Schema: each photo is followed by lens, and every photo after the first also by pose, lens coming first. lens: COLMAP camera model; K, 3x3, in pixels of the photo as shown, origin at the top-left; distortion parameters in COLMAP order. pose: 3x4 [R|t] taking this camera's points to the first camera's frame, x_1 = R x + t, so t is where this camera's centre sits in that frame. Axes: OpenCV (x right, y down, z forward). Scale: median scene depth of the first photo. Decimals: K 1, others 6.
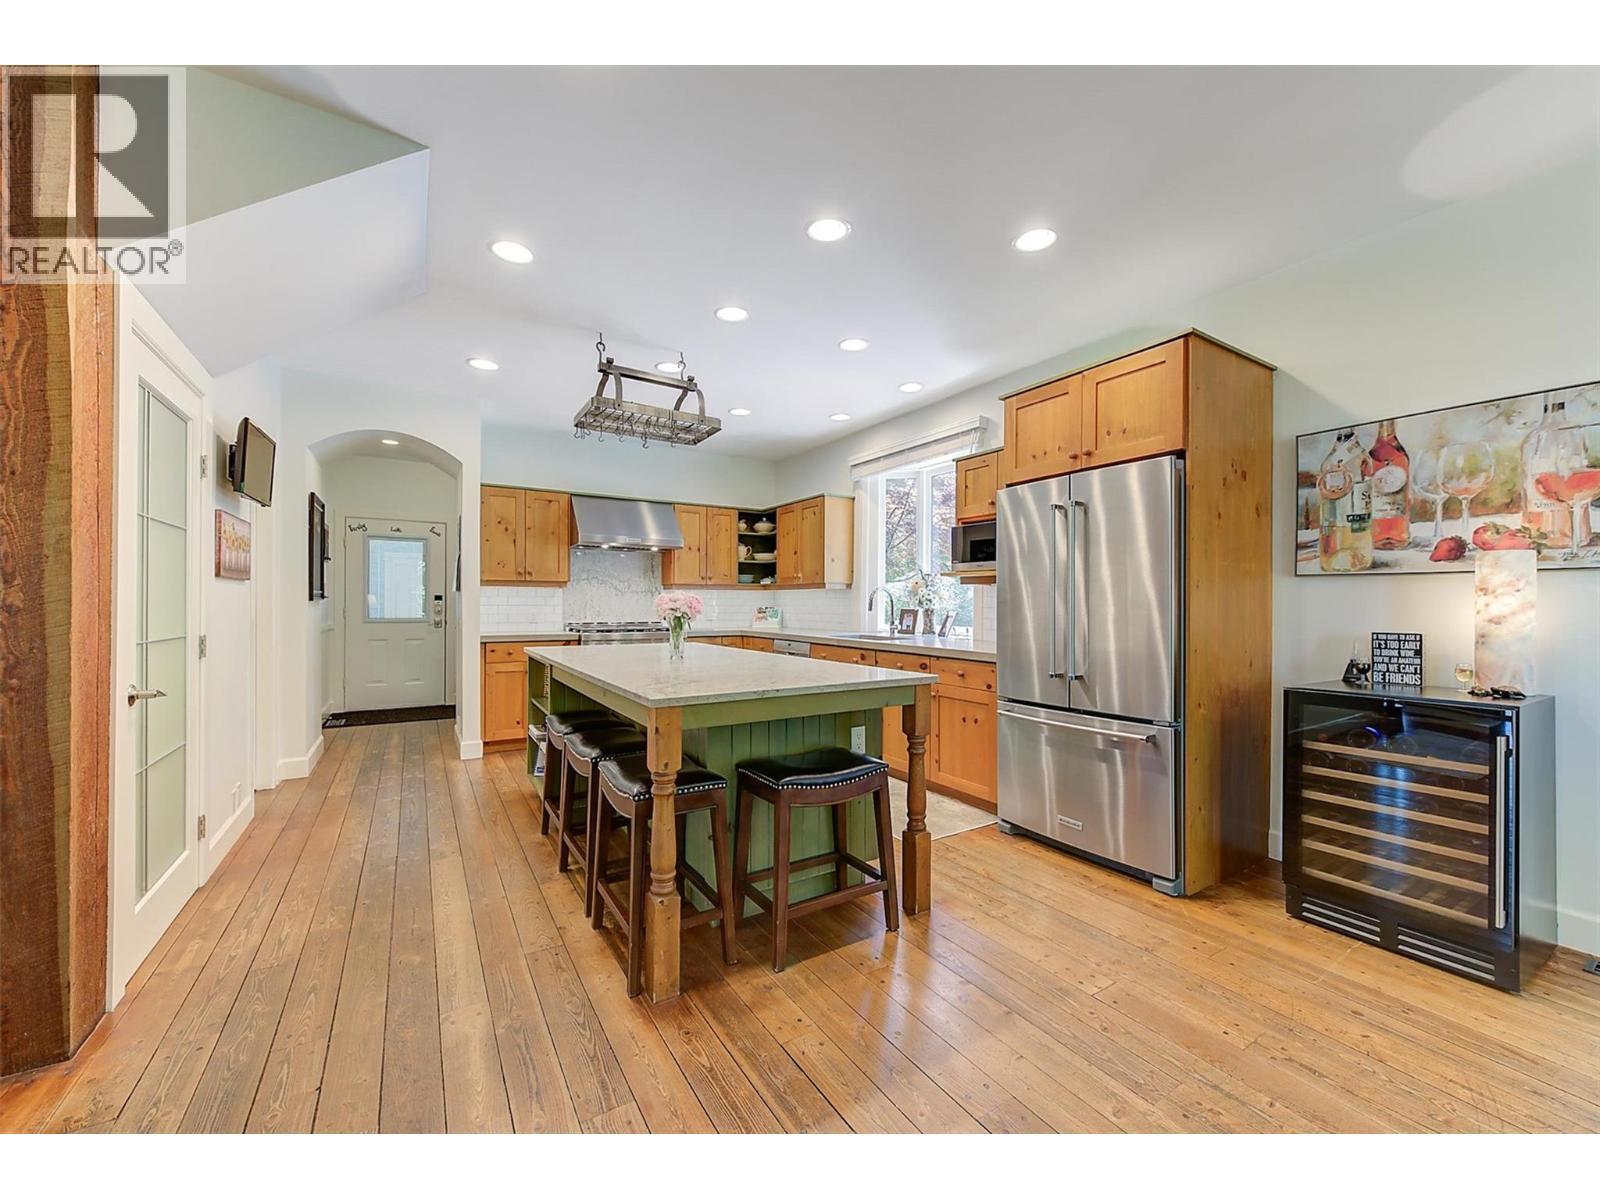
lens RADIAL K [[618.0, 0, 801.5], [0, 618.0, 602.1], [0, 0, 1]] dist [-0.001667, -0.000558]
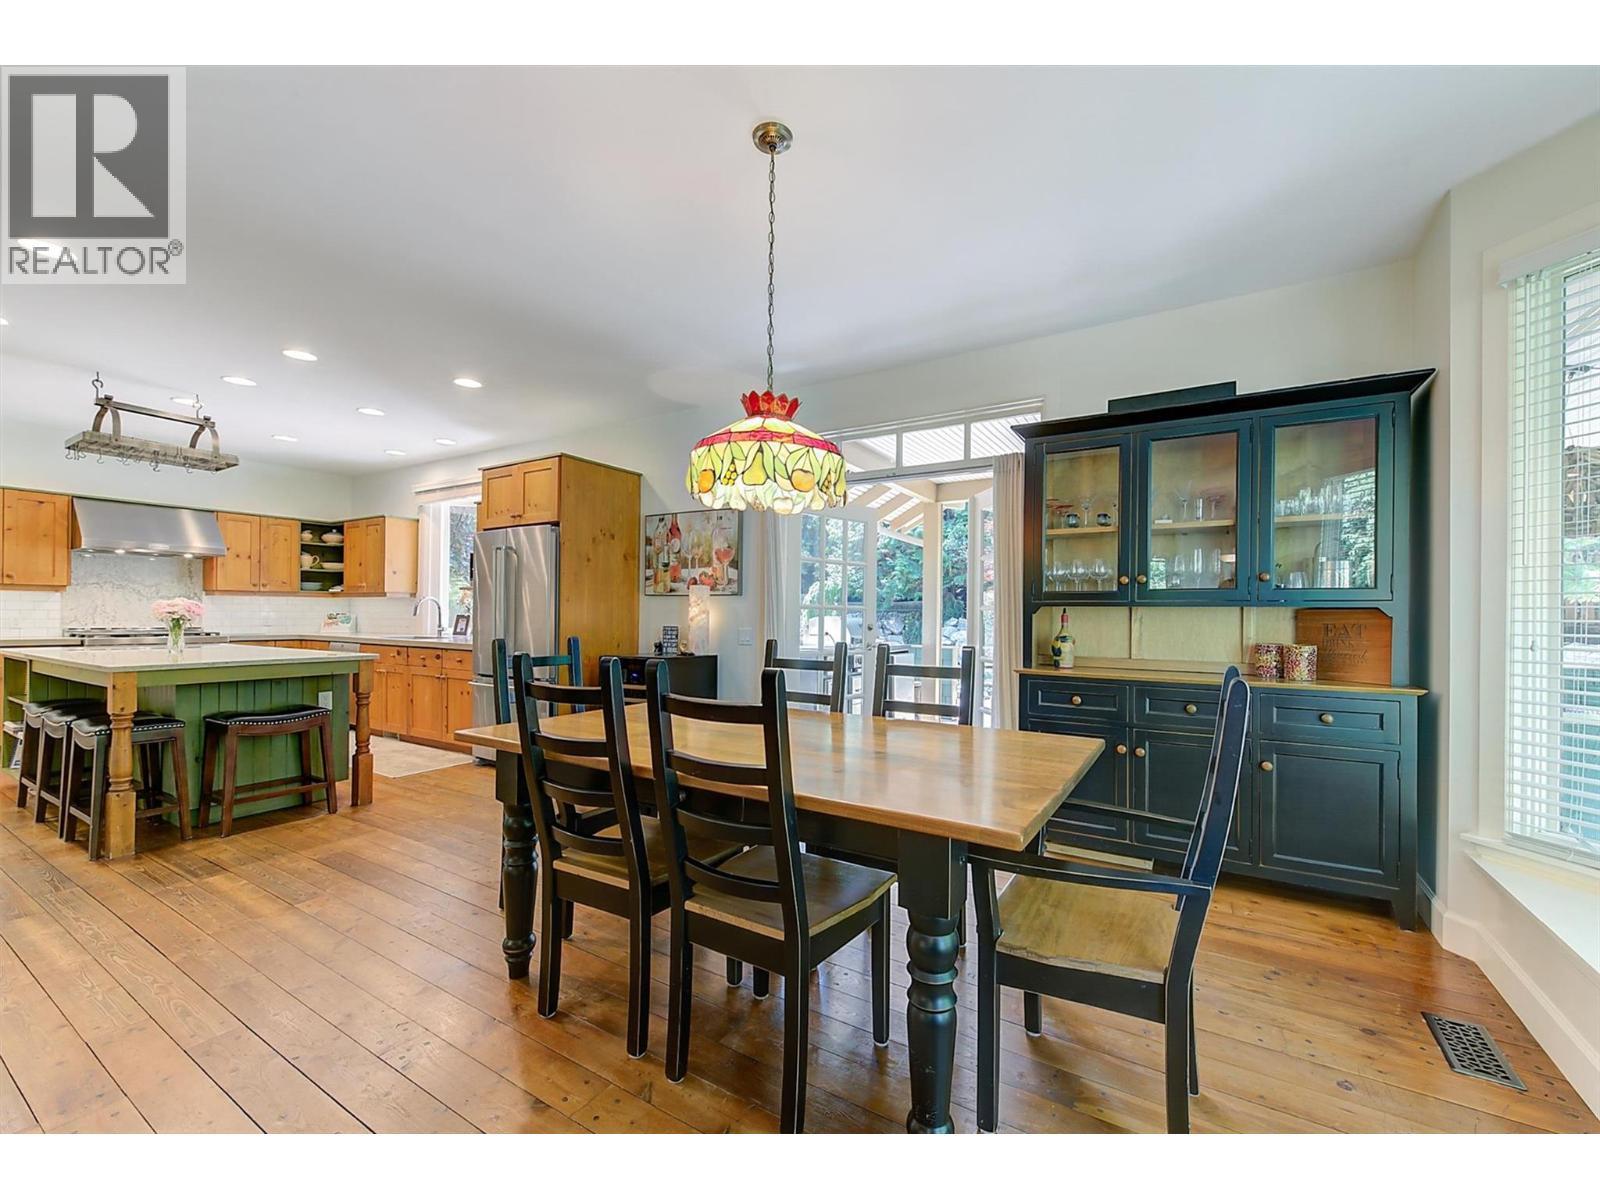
lens RADIAL K [[618.0, 0, 796.6], [0, 618.0, 611.3], [0, 0, 1]] dist [-0.001667, -0.000558]
pose [[0.885307, 0.006145, 0.464966, 0.303824], [-0.006271, 0.999980, -0.001276, 0.002437], [-0.464964, -0.001786, 0.885328, -0.634729]]
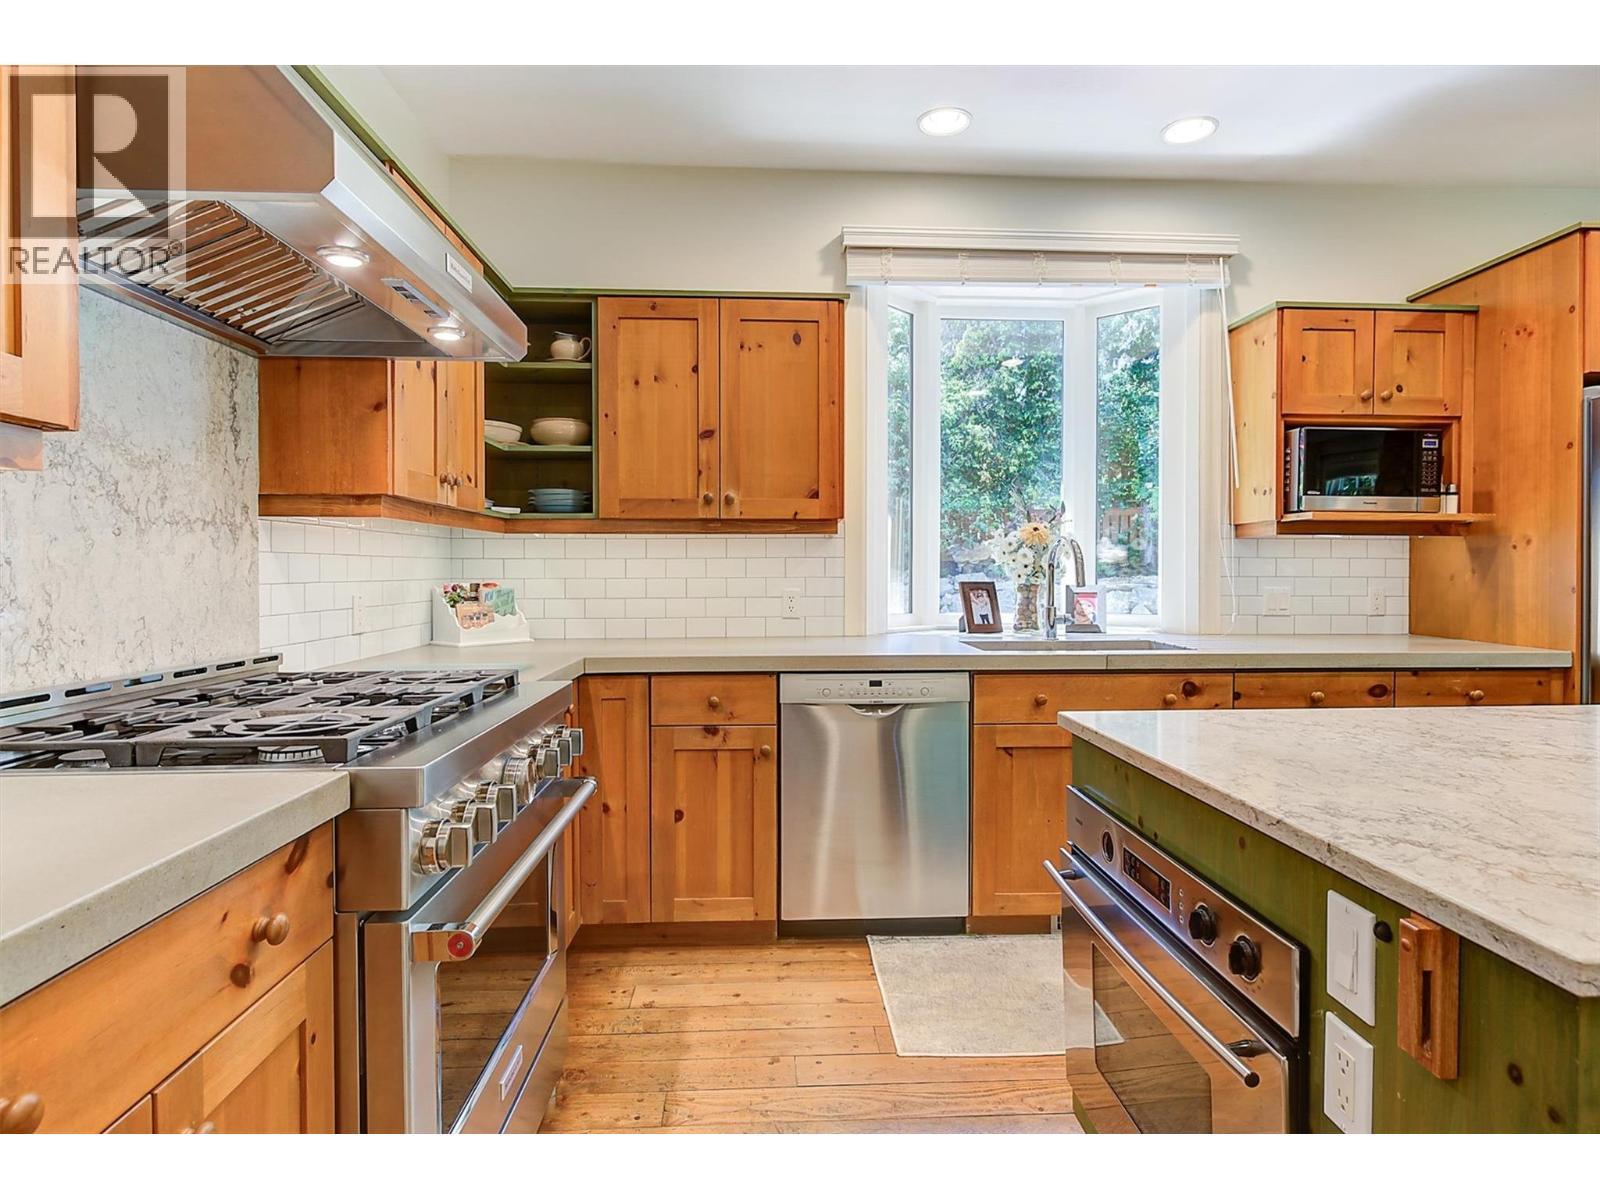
lens RADIAL K [[855.1, 0, 801.2], [0, 855.1, 586.0], [0, 0, 1]] dist [0.002225, 0.000229]
pose [[0.490681, -0.021362, 0.871077, -0.763059], [0.000673, 0.999708, 0.024137, -0.001888], [-0.871339, -0.011257, 0.490553, 1.238409]]
